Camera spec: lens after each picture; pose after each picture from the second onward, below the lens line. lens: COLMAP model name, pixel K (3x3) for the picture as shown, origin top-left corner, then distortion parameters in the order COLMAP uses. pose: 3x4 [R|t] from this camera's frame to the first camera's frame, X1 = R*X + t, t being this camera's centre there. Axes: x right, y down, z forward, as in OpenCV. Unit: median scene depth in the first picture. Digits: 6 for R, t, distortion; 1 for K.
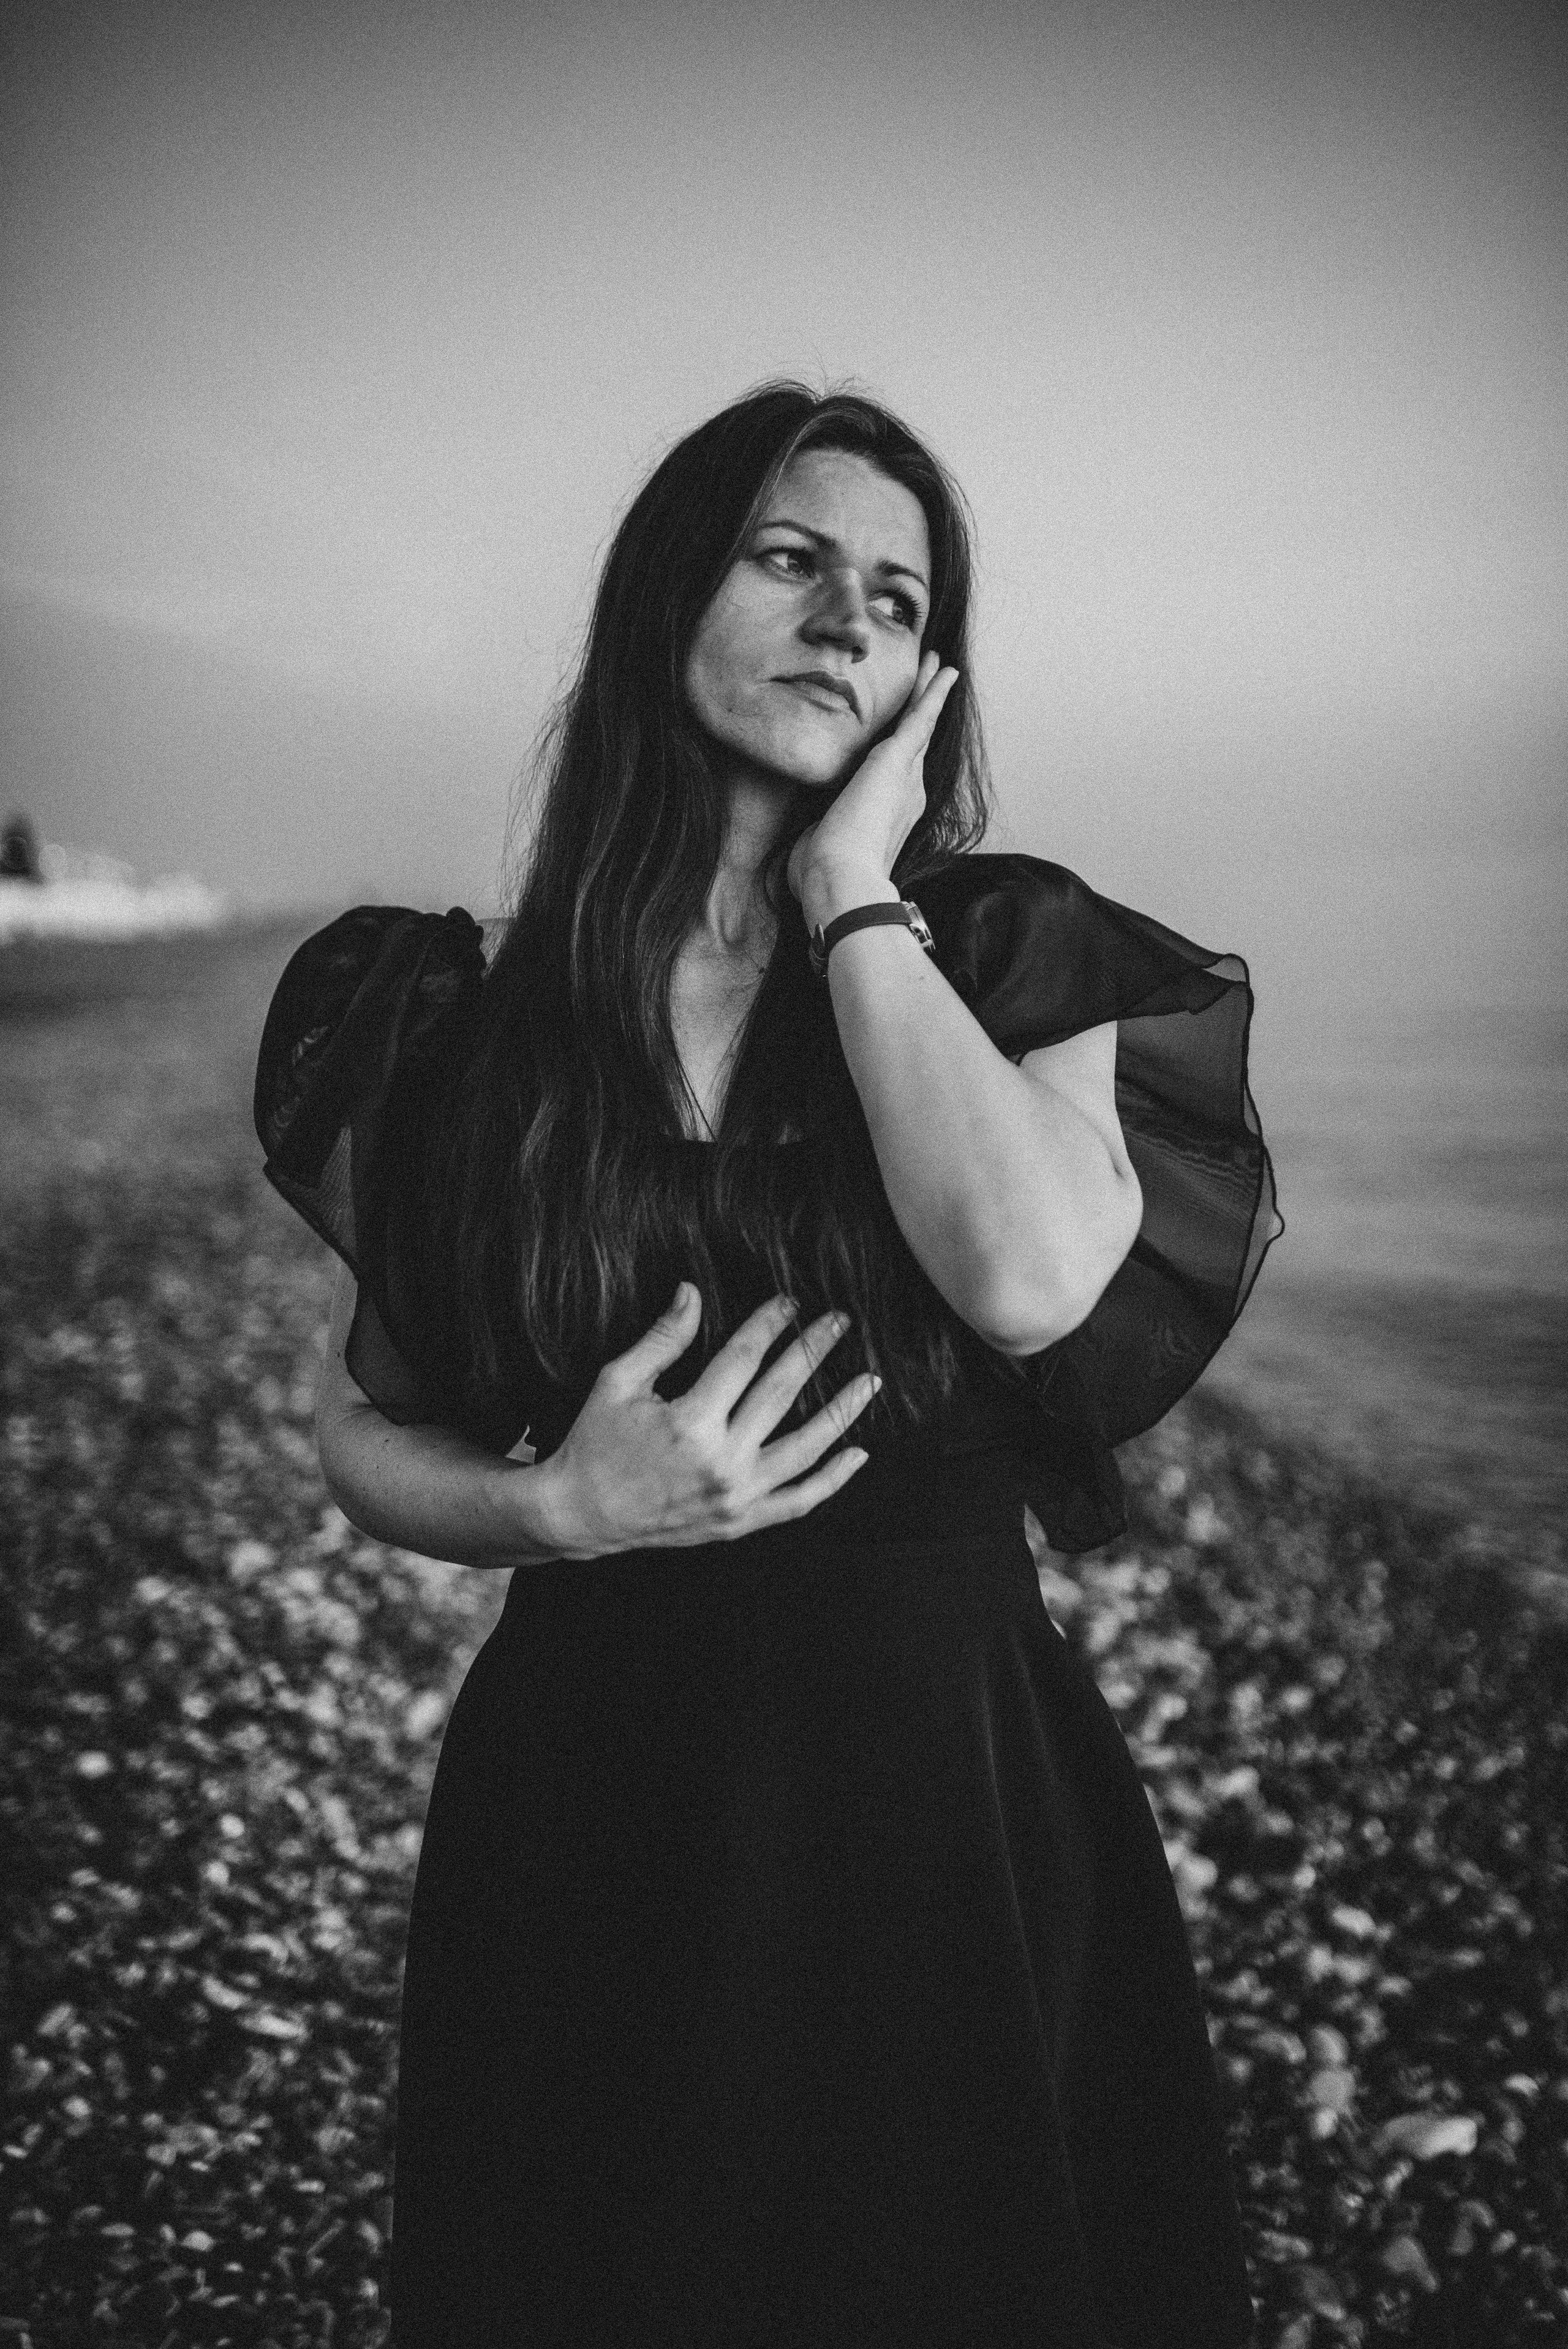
lens RADIAL K [[2295.3, 0, 784.0], [0, 2295.3, 1174.5], [0, 0, 1]] dist [0.015965, 0.016825]
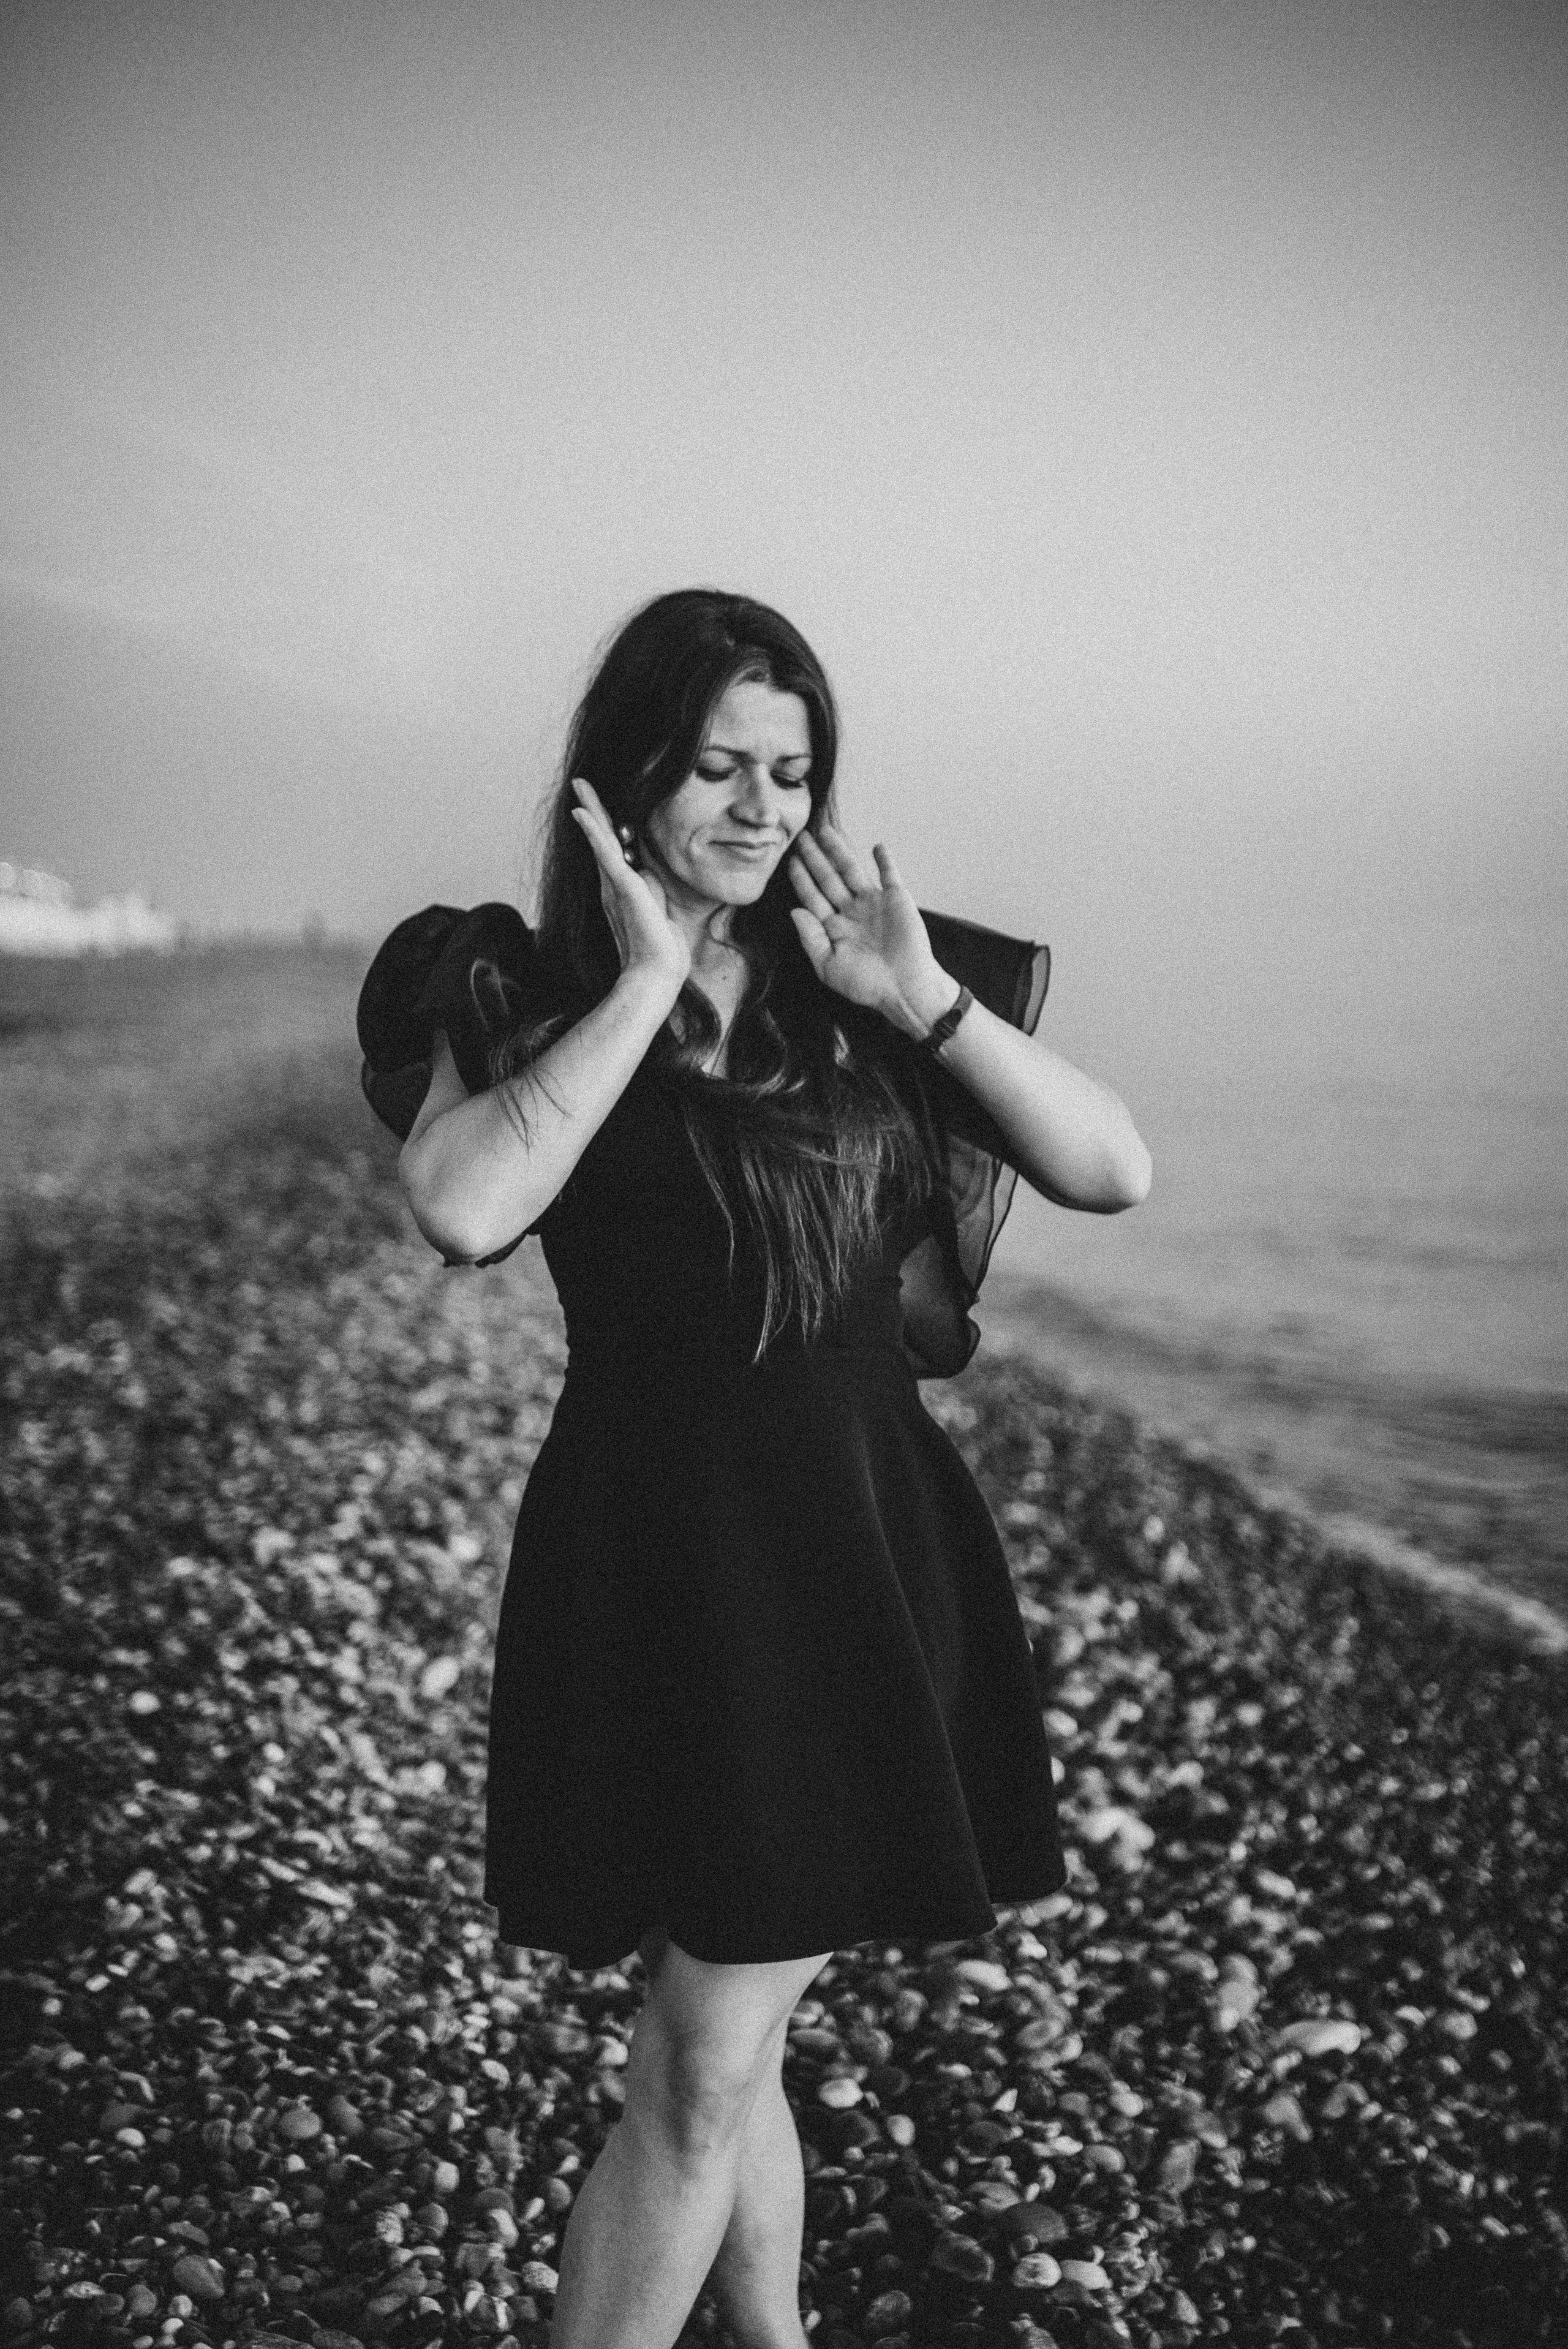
lens RADIAL K [[2404.9, 0, 784.0], [0, 2404.9, 1174.5], [0, 0, 1]] dist [-0.018712, 0.002484]
pose [[0.999304, 0.037283, 0.001422, -0.004203], [-0.037239, 0.999029, -0.023563, 0.019760], [-0.002299, 0.023493, 0.999721, -0.167157]]
